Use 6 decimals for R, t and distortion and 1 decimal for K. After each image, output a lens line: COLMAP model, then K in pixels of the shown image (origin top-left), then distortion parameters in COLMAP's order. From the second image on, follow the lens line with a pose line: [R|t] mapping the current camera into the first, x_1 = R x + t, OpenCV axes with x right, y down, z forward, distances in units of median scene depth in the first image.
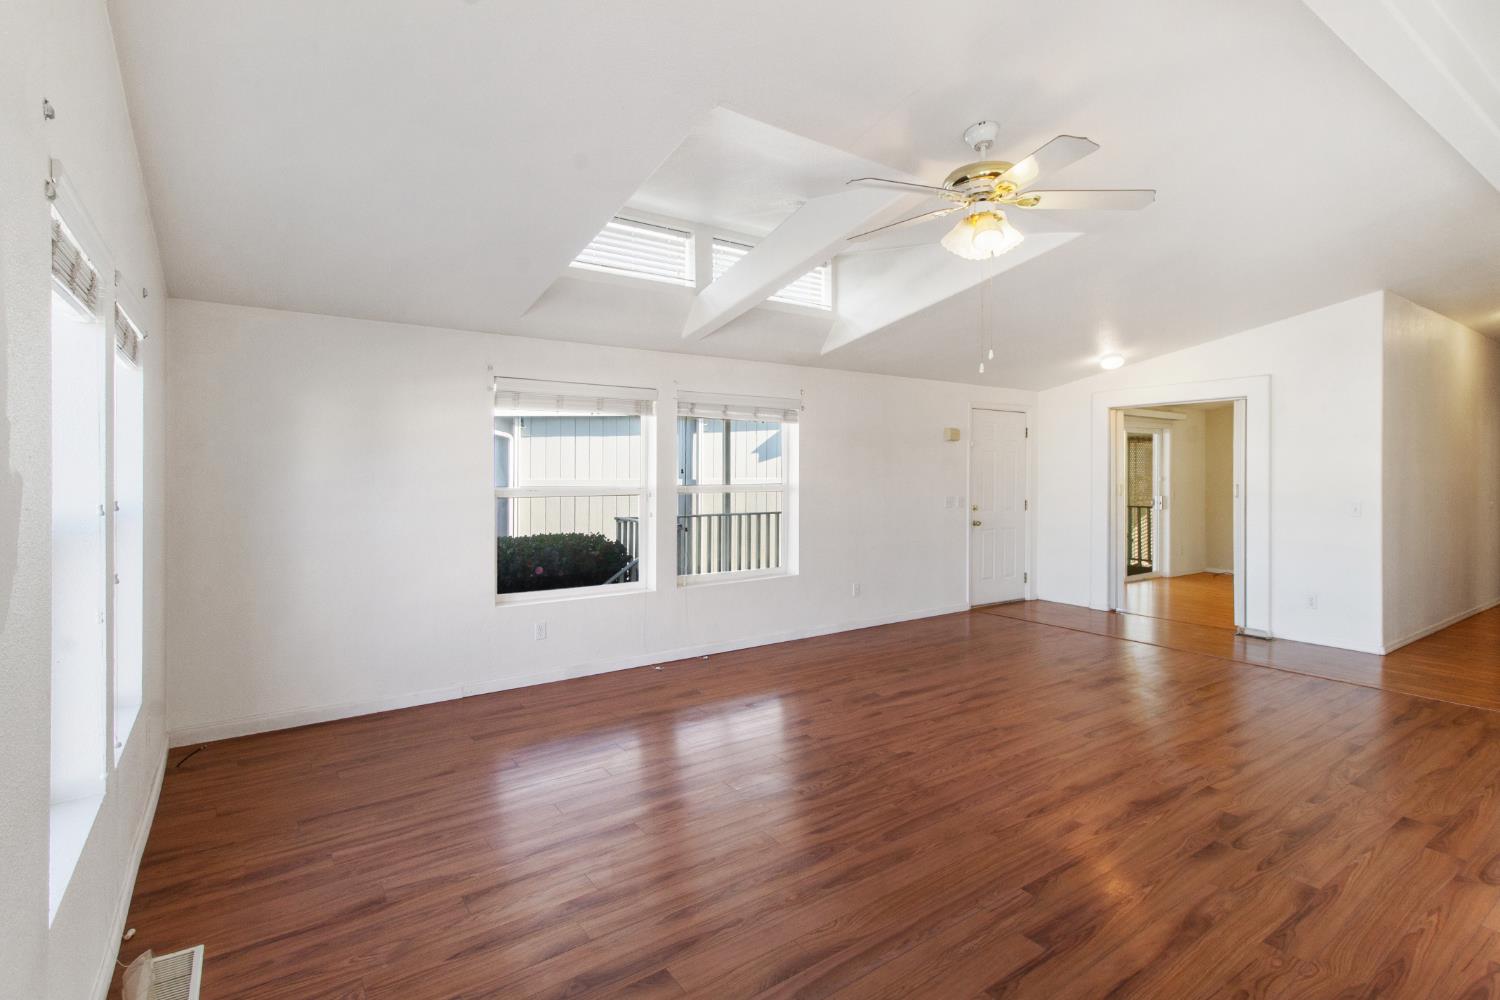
lens RADIAL K [[724.8, 0, 747.8], [0, 724.8, 460.4], [0, 0, 1]] dist [-0.000893, 0.001356]
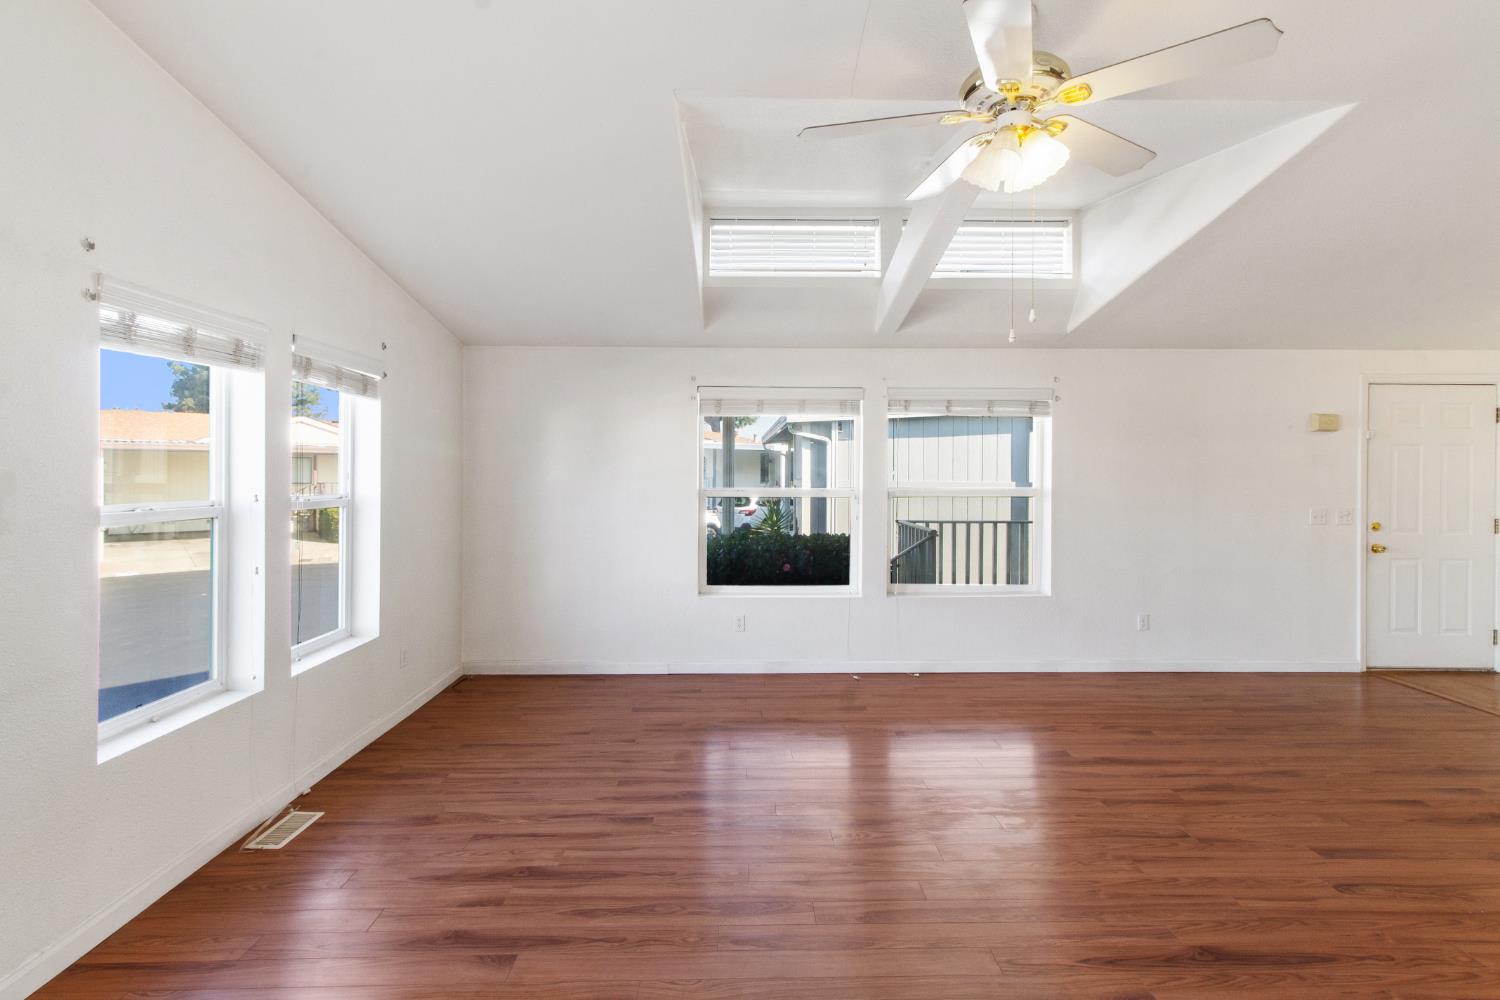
lens RADIAL K [[708.5, 0, 745.1], [0, 708.5, 461.0], [0, 0, 1]] dist [0.001233, 0.000164]
pose [[0.827300, -0.007893, -0.561705, 0.292140], [0.005895, 0.999968, -0.005370, 0.003479], [0.561730, 0.001131, 0.827320, 0.141167]]
